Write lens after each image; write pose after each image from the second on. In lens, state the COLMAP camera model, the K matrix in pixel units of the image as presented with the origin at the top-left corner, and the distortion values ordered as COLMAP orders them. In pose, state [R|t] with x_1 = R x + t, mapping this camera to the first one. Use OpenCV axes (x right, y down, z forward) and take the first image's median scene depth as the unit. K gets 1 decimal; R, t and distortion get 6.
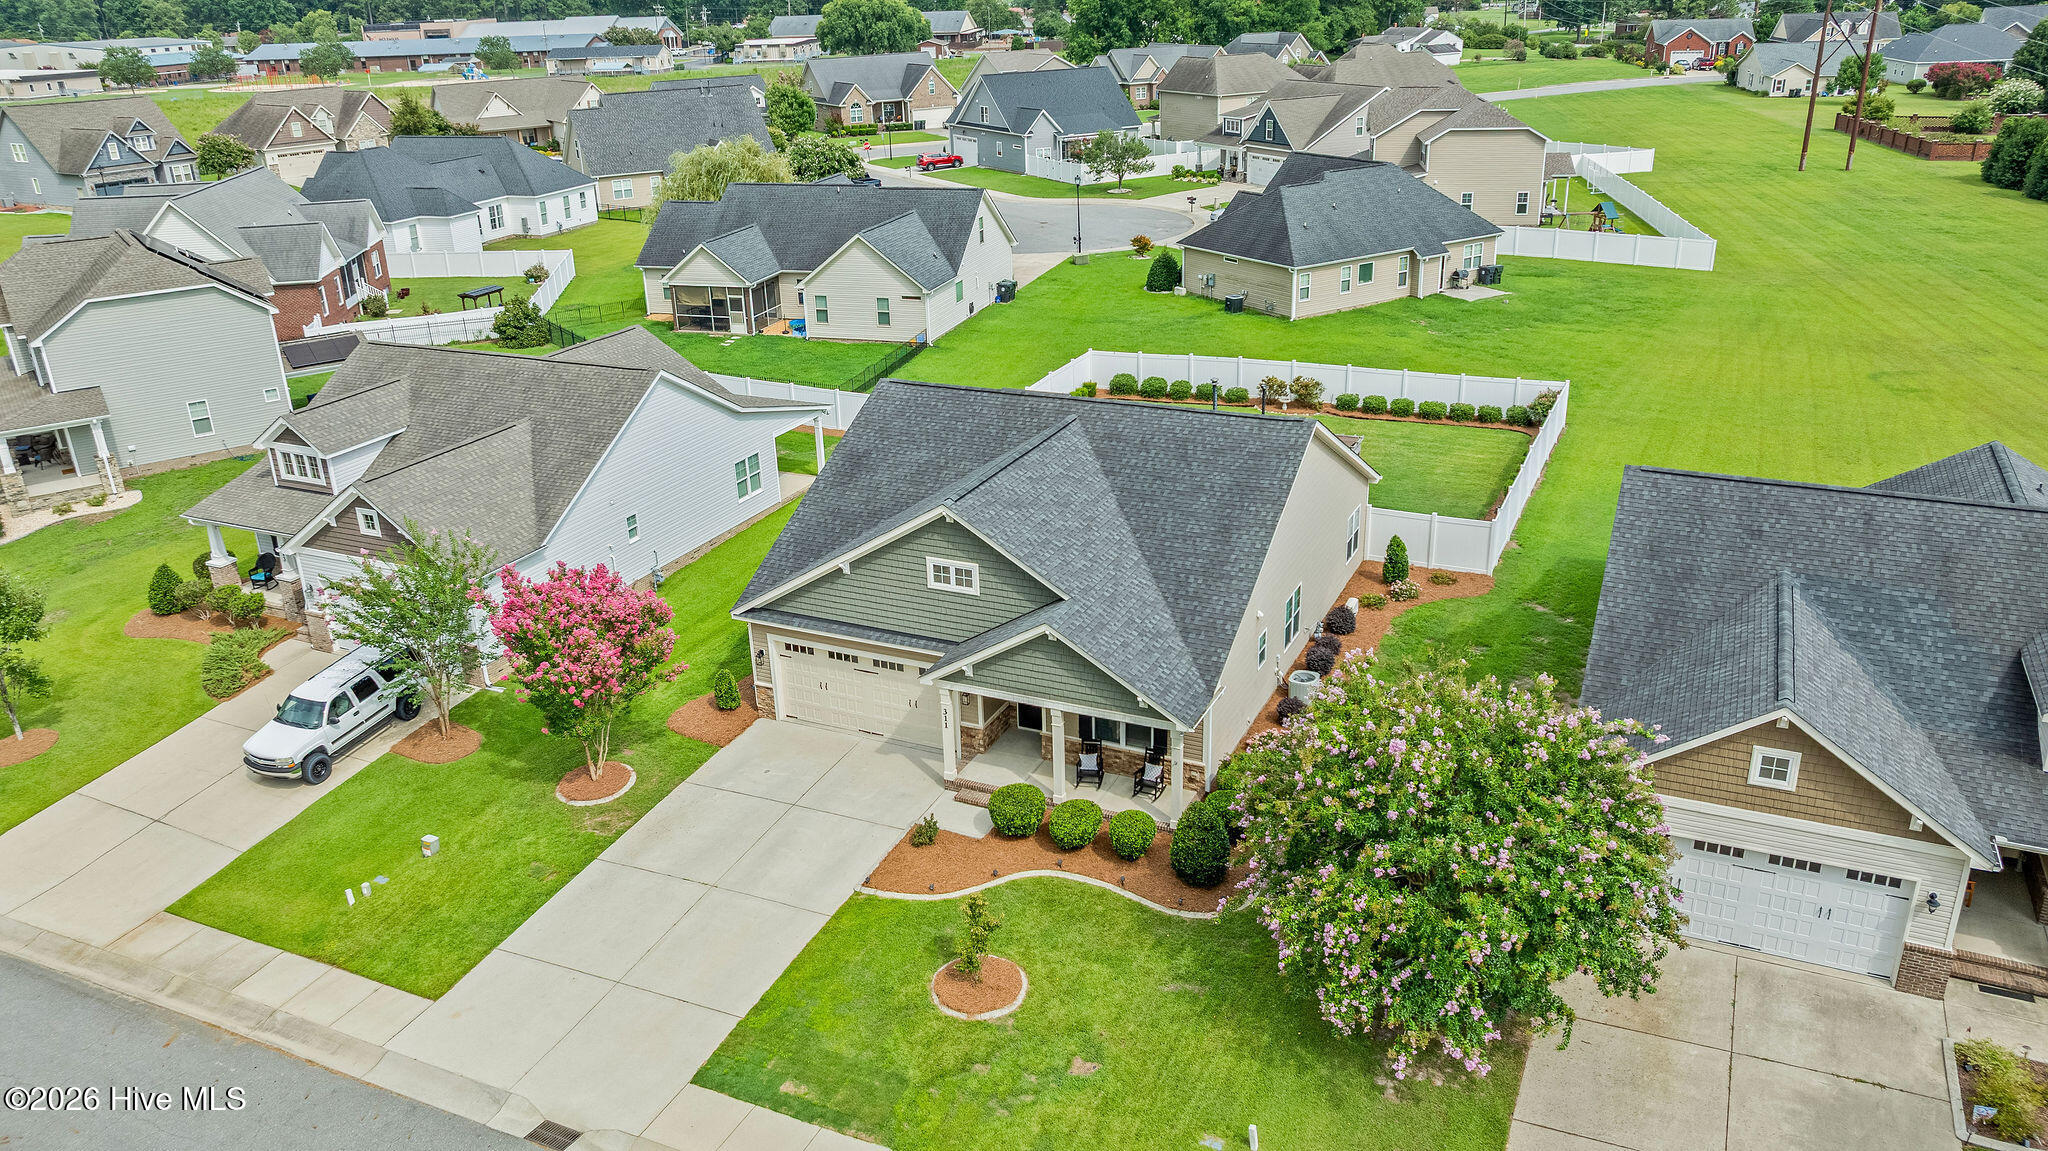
lens RADIAL K [[1499.5, 0, 1030.8], [0, 1499.5, 570.8], [0, 0, 1]] dist [-0.037971, 0.041123]
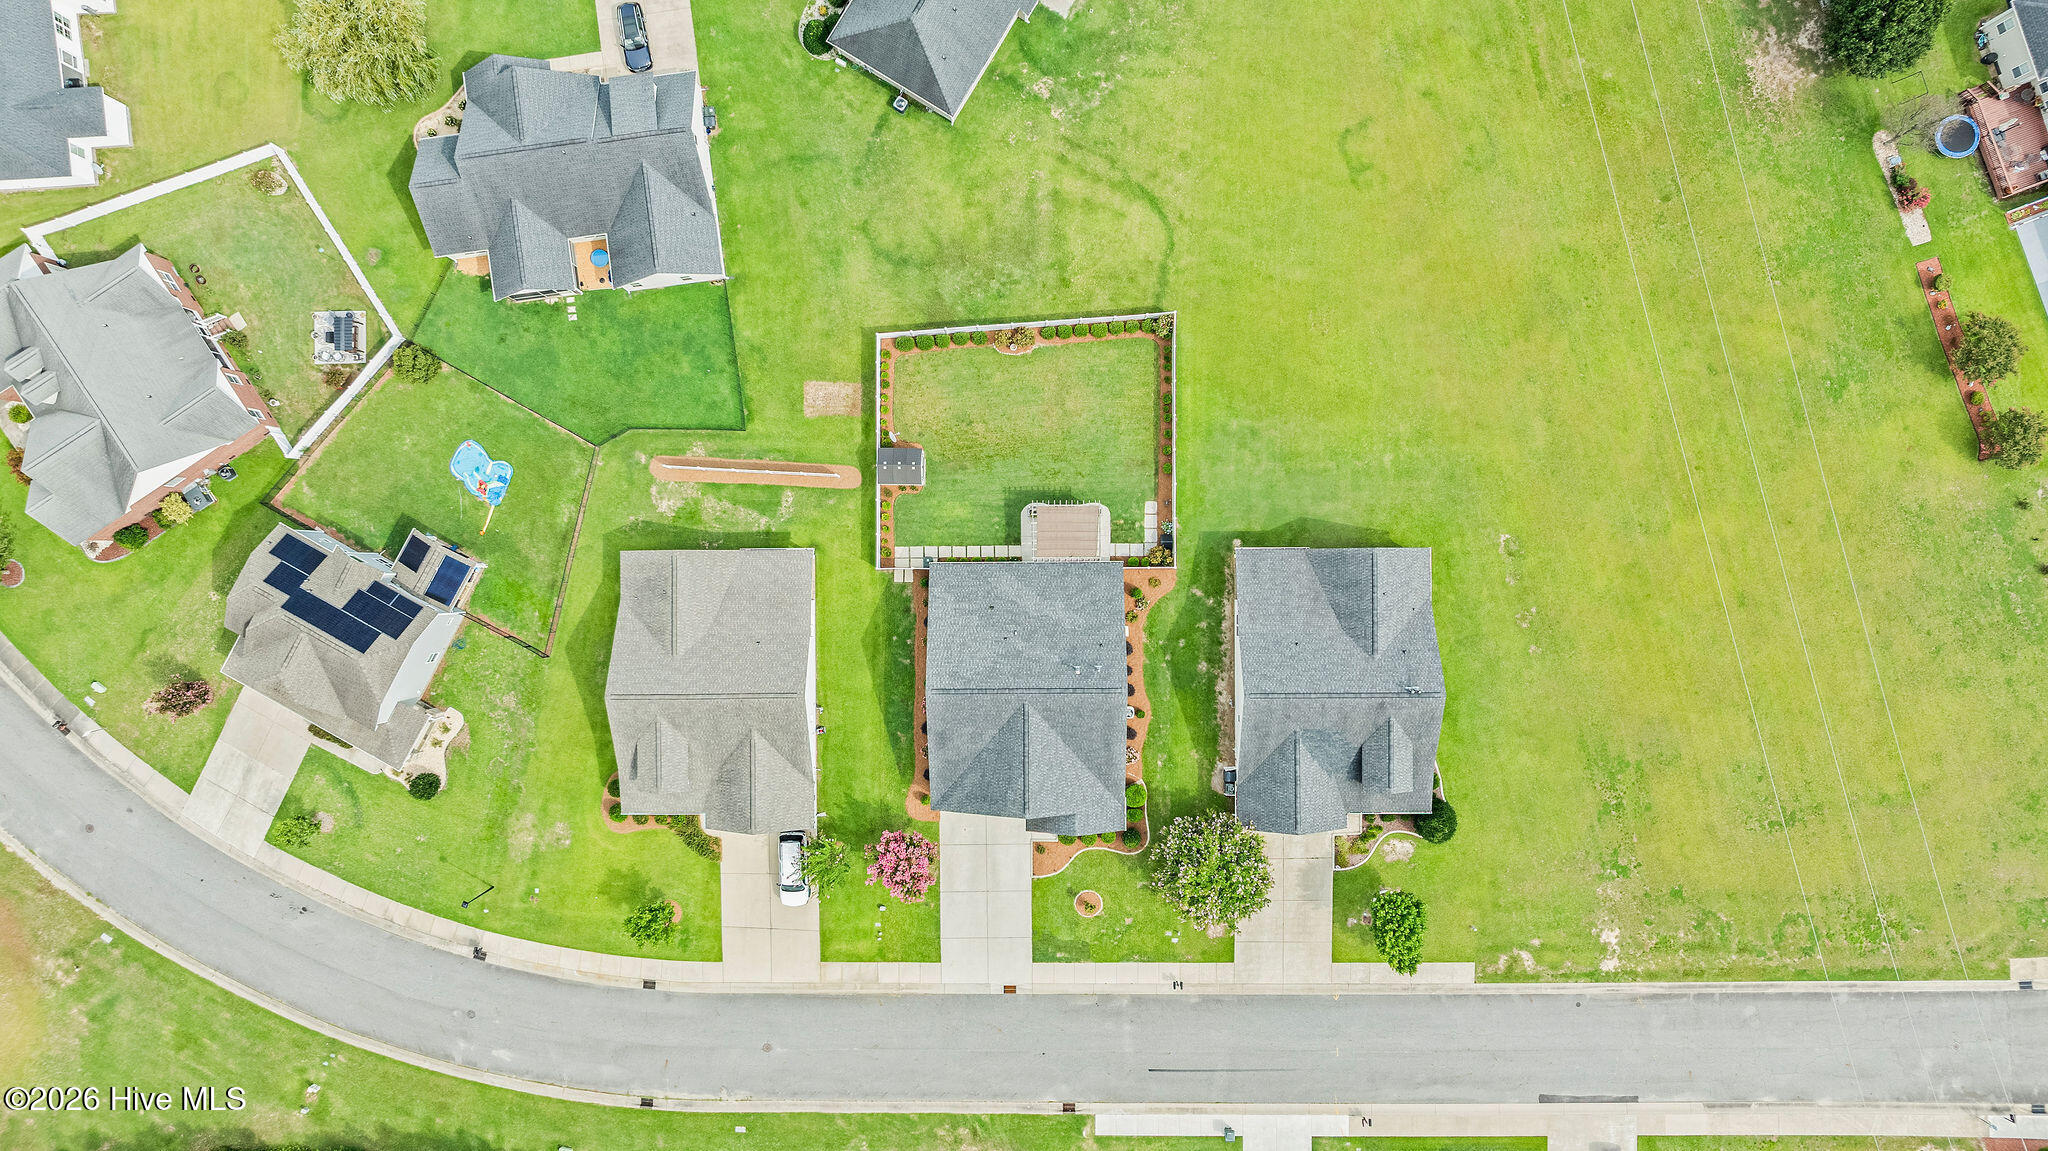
lens RADIAL K [[1447.5, 0, 1024.0], [0, 1447.5, 575.5], [0, 0, 1]] dist [-0.016281, 0.001234]
pose [[0.902601, -0.429690, 0.026039, 0.033751], [0.143720, 0.357808, 0.922669, -1.490938], [-0.405779, -0.829059, 0.384713, 0.184384]]
